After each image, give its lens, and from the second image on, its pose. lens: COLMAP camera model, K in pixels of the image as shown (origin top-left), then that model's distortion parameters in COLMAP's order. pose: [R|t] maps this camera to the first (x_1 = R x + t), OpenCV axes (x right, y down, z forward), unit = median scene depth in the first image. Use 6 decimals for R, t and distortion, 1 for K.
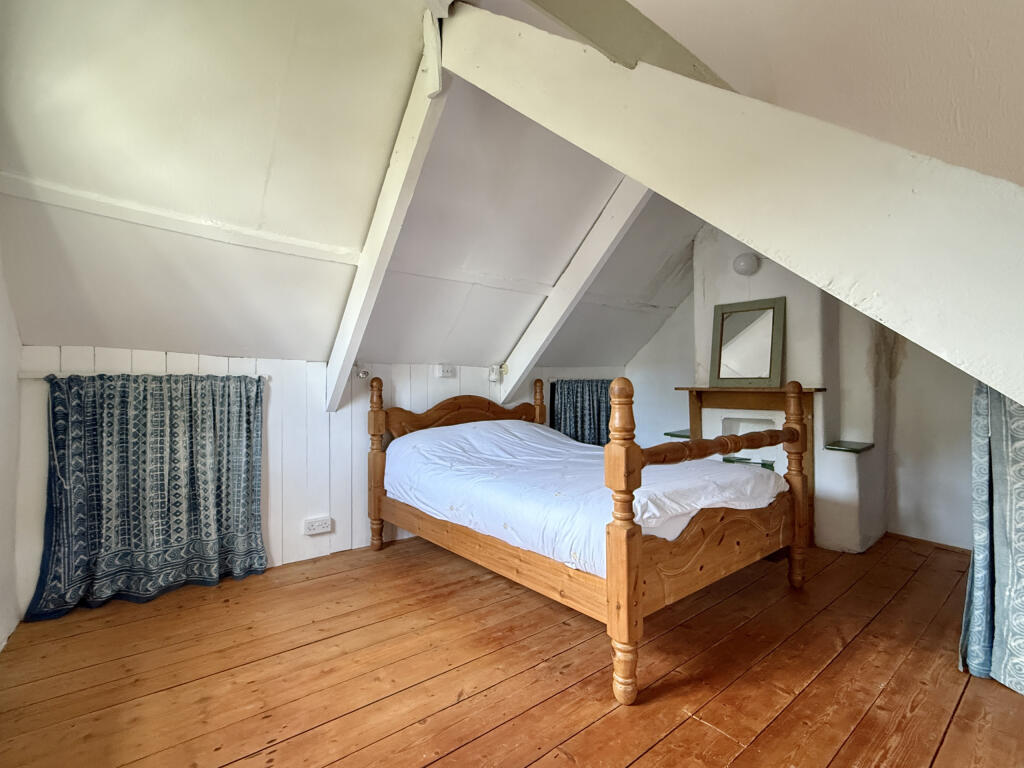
lens RADIAL K [[471.7, 0, 512.0], [0, 471.7, 384.0], [0, 0, 1]] dist [0.000585, -0.000391]
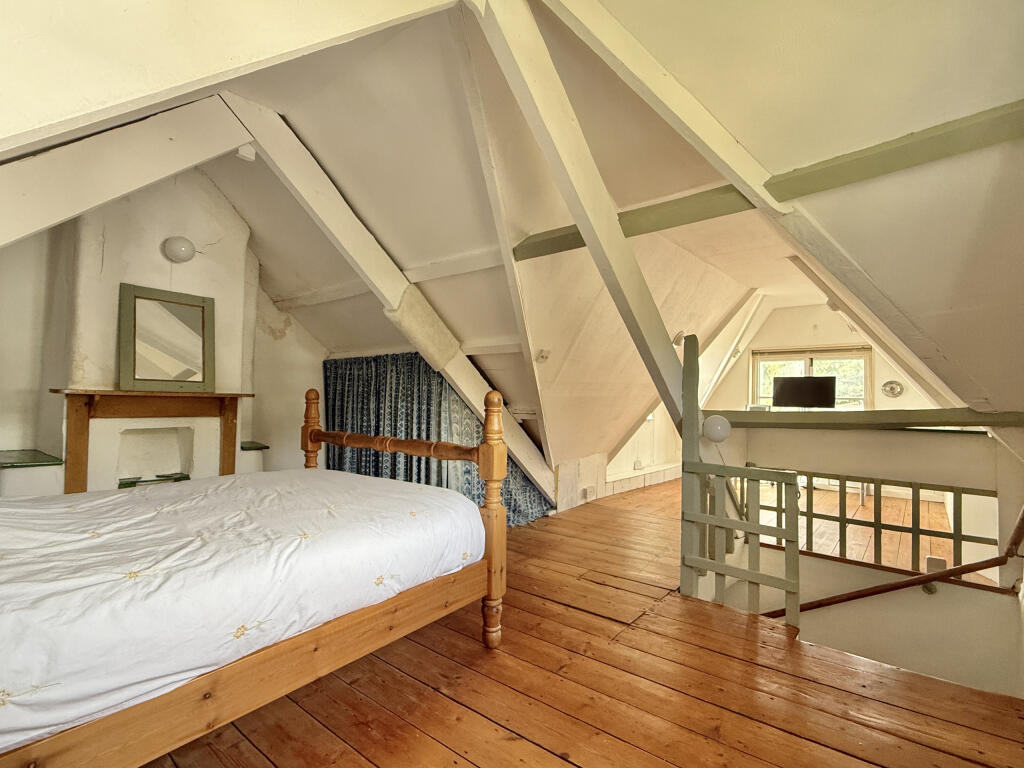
lens RADIAL K [[485.8, 0, 512.0], [0, 485.8, 384.0], [0, 0, 1]] dist [0.000747, -0.000517]
pose [[-0.224079, 0.024831, 0.974255, -0.676323], [-0.030959, 0.998989, -0.032582, 0.004189], [-0.974079, -0.037463, -0.223084, 0.802384]]
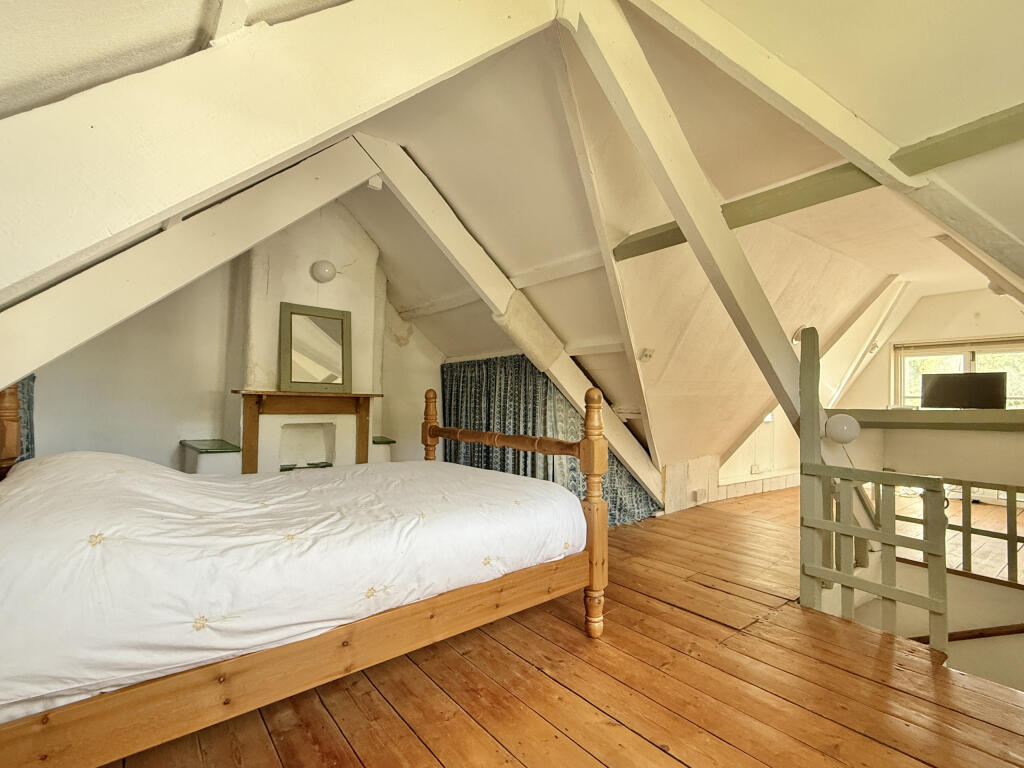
lens RADIAL K [[475.4, 0, 512.0], [0, 475.4, 384.0], [0, 0, 1]] dist [0.000281, -0.000230]
pose [[0.000736, 0.032771, 0.999463, -0.698736], [-0.029141, 0.999039, -0.032736, 0.014580], [-0.999575, -0.029102, 0.001690, 0.789972]]
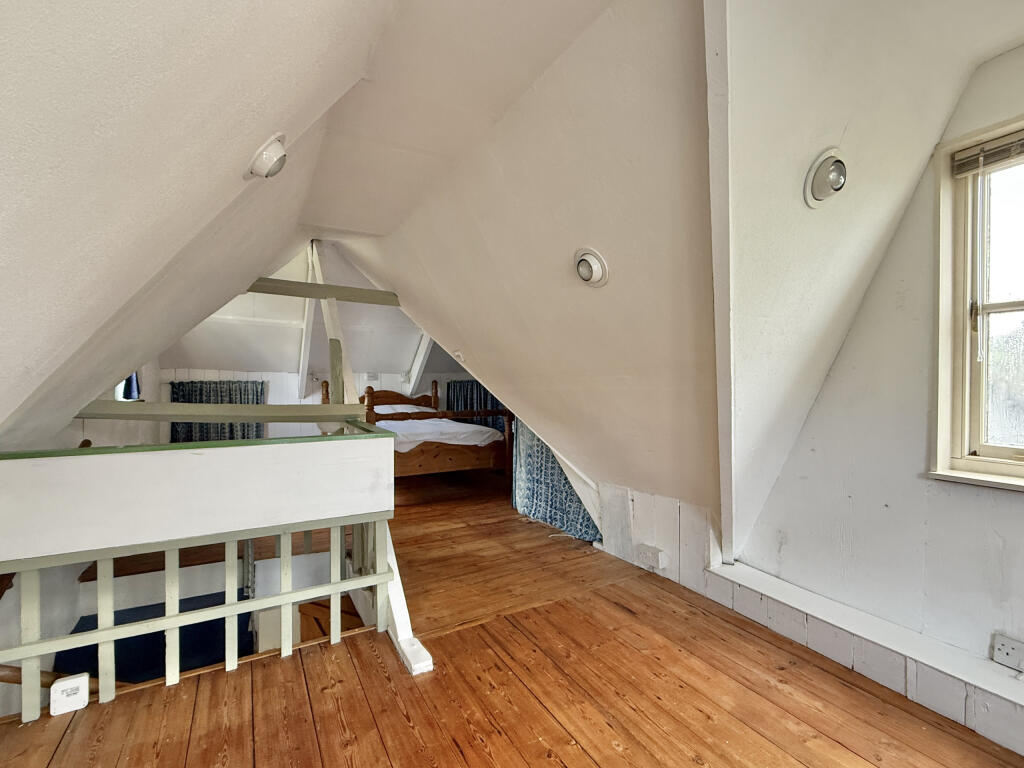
lens RADIAL K [[475.4, 0, 512.0], [0, 475.4, 384.0], [0, 0, 1]] dist [0.000281, -0.000230]
pose [[0.991410, 0.006648, -0.130620, 0.925768], [-0.004018, 0.999784, 0.020384, -0.057252], [0.130727, -0.019684, 0.991223, -1.031976]]
